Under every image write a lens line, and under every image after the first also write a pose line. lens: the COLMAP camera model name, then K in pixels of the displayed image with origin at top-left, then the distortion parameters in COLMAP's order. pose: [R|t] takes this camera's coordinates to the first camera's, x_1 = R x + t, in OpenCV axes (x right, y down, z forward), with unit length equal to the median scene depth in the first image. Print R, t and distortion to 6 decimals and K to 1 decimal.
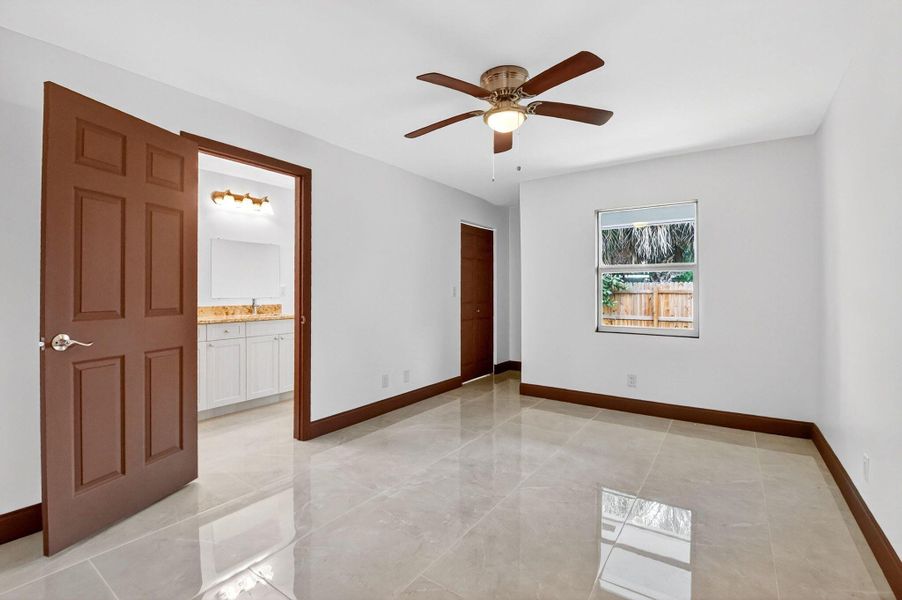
lens RADIAL K [[411.2, 0, 426.7], [0, 411.2, 292.1], [0, 0, 1]] dist [-0.001363, -0.000225]
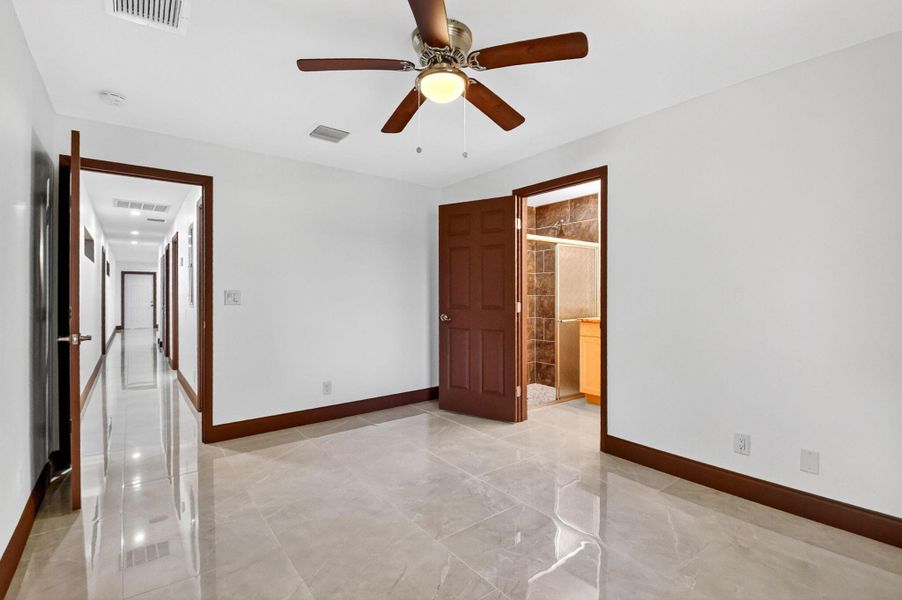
lens RADIAL K [[408.1, 0, 451.0], [0, 408.1, 300.0], [0, 0, 1]] dist [-0.028837, -0.000049]
pose [[-0.264293, 0.006668, -0.964419, 0.913135], [-0.007235, 0.999934, 0.008896, -0.000050], [0.964415, 0.009328, -0.264227, 1.161796]]
